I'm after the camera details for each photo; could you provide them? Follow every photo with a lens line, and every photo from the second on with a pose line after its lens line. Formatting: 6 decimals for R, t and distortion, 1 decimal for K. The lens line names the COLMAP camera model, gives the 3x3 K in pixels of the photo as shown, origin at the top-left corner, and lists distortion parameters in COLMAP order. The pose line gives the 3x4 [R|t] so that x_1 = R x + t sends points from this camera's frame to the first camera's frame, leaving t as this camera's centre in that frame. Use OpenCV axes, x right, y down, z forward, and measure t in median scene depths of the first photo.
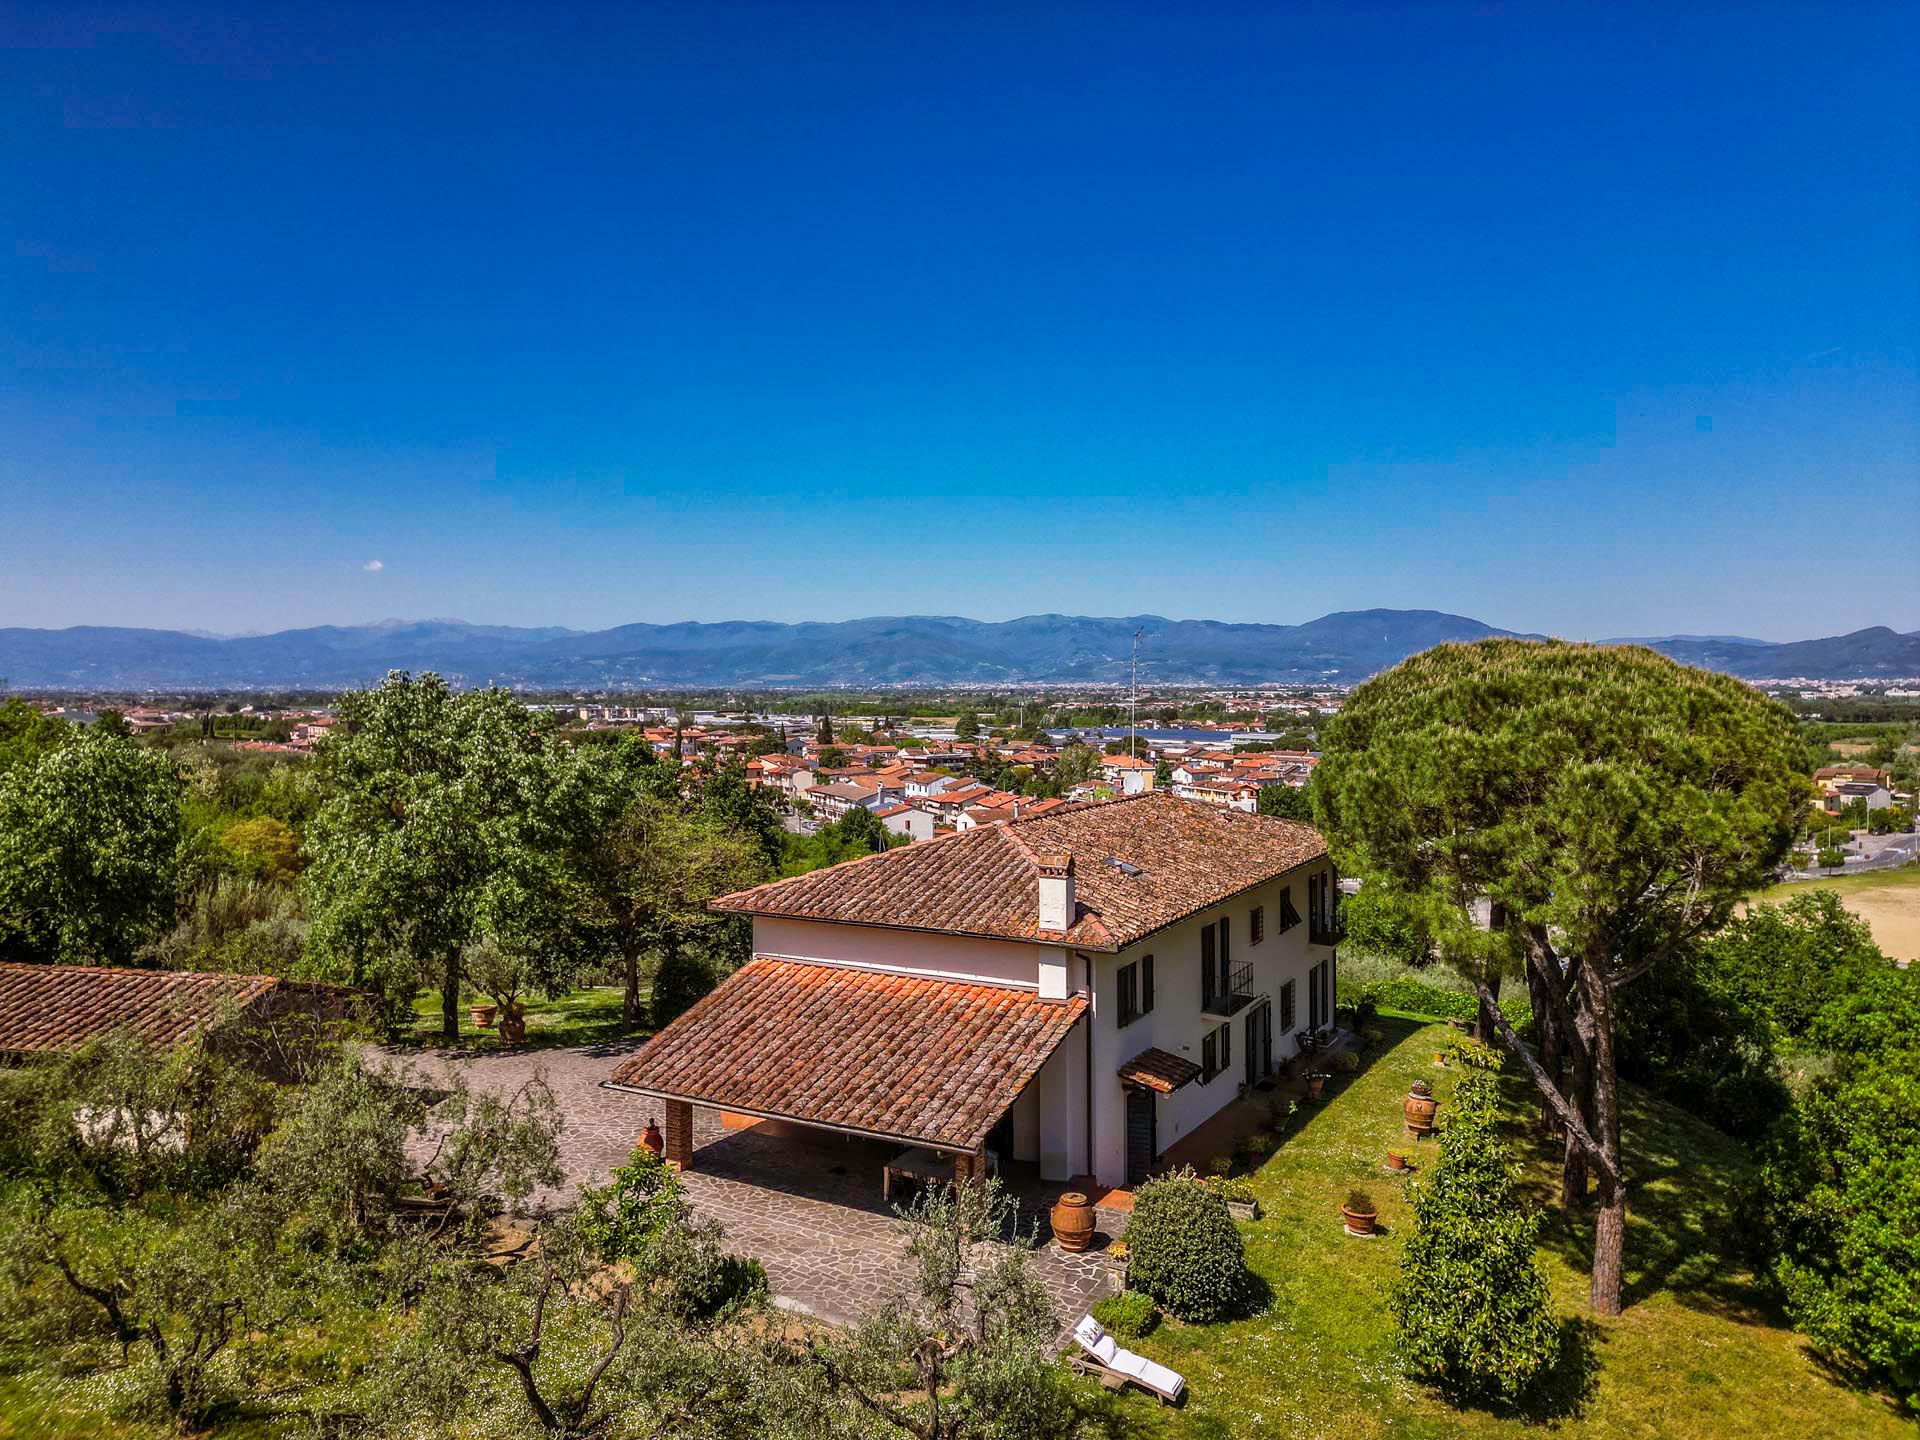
lens RADIAL K [[1335.5, 0, 970.7], [0, 1335.5, 716.3], [0, 0, 1]] dist [0.047859, -0.040028]
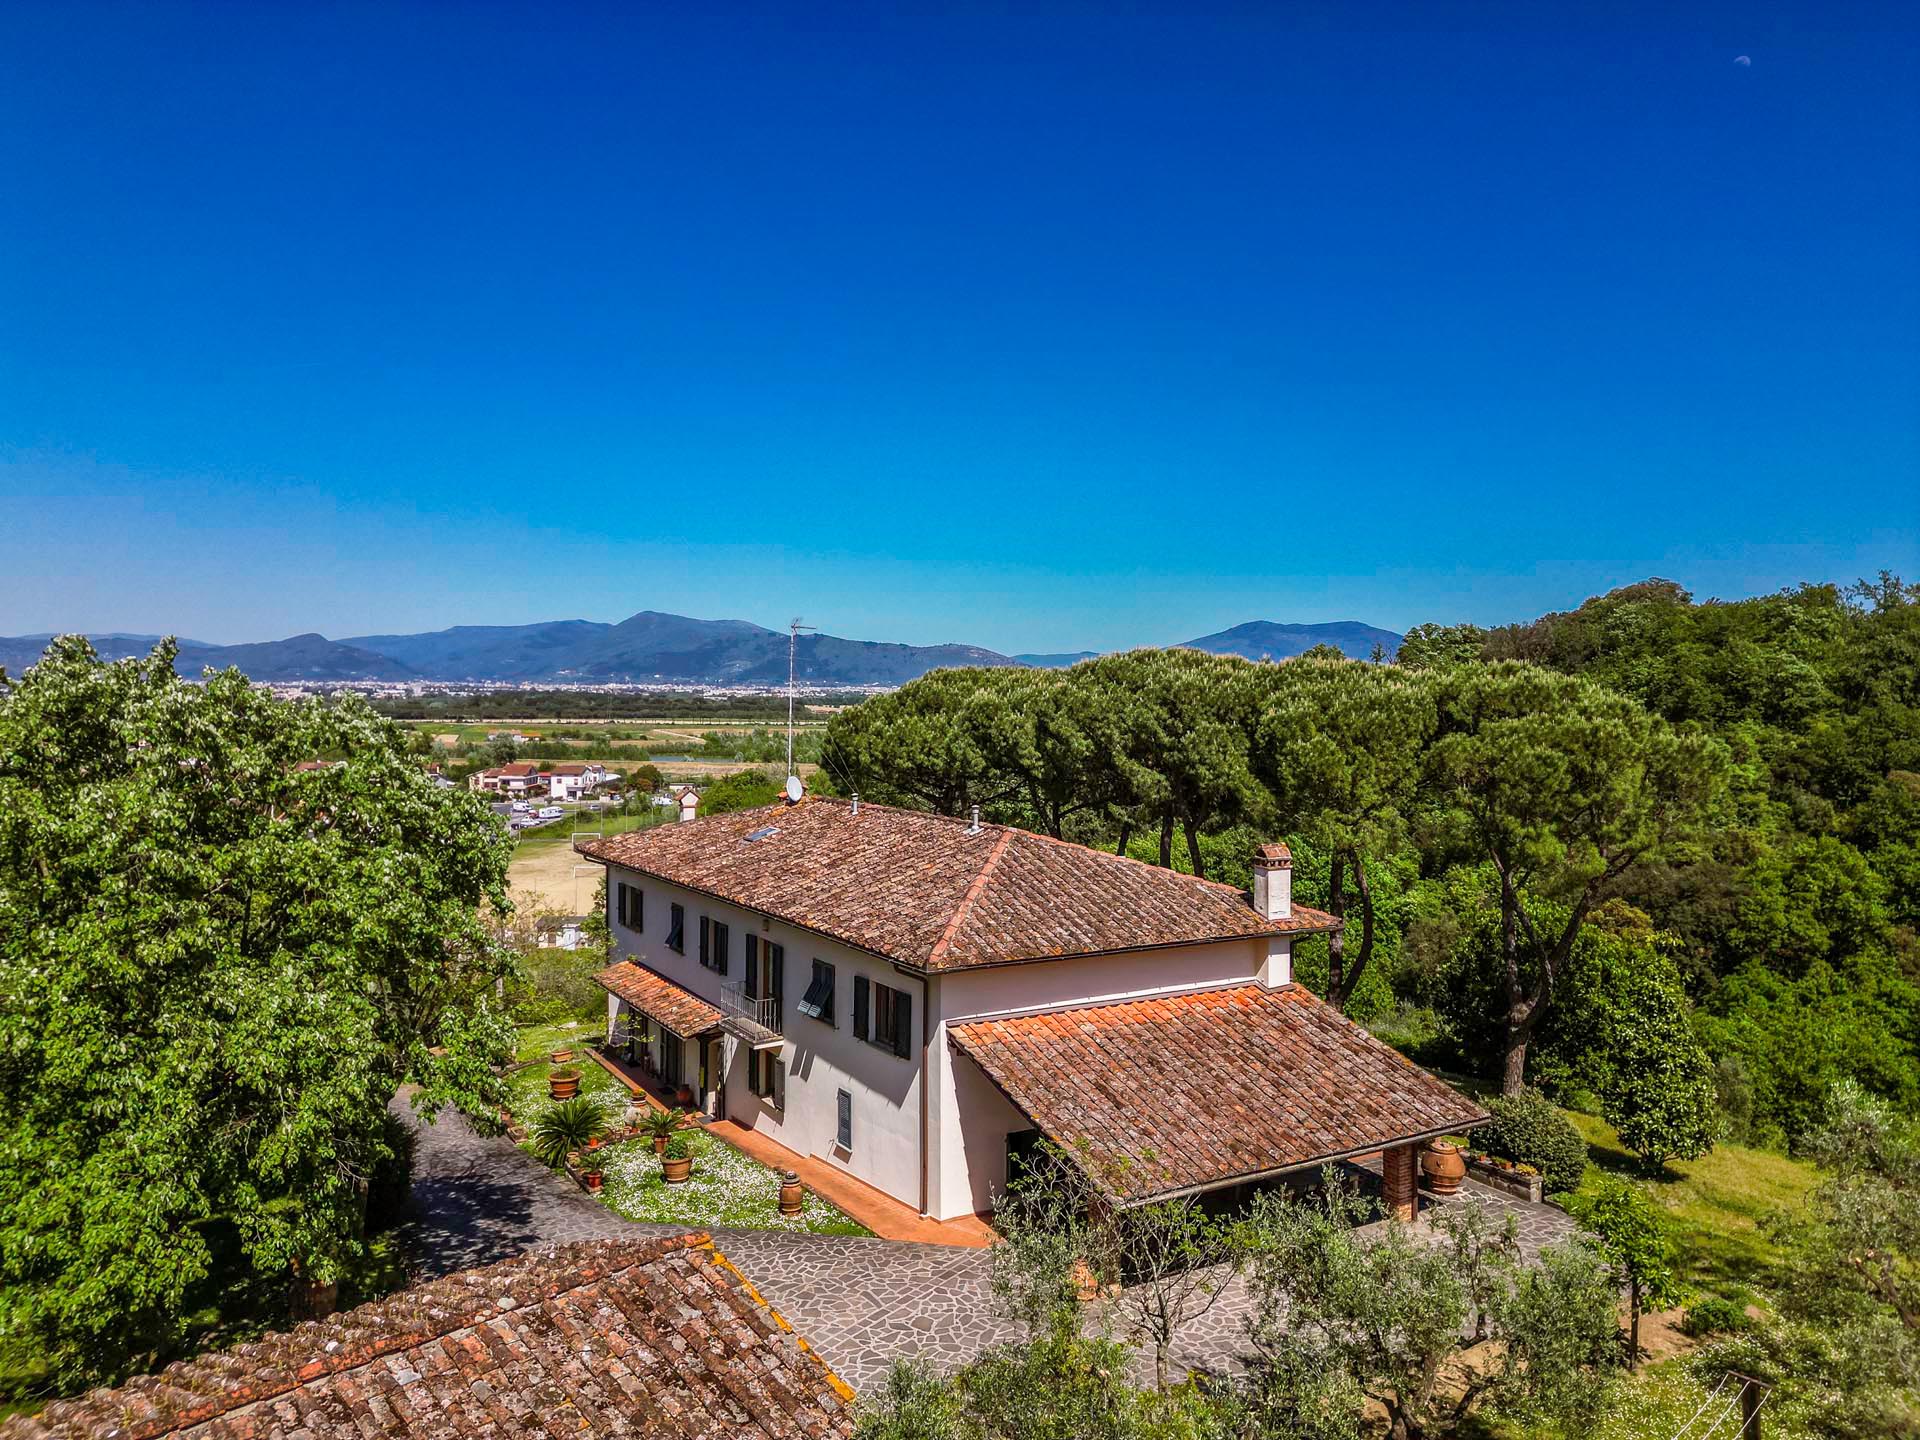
lens RADIAL K [[1335.5, 0, 967.6], [0, 1335.5, 718.1], [0, 0, 1]] dist [0.047859, -0.040028]
pose [[0.481557, -0.005042, 0.876400, -0.969645], [0.004107, 0.999985, 0.003496, -0.002696], [-0.876405, 0.001916, 0.481571, 0.708333]]
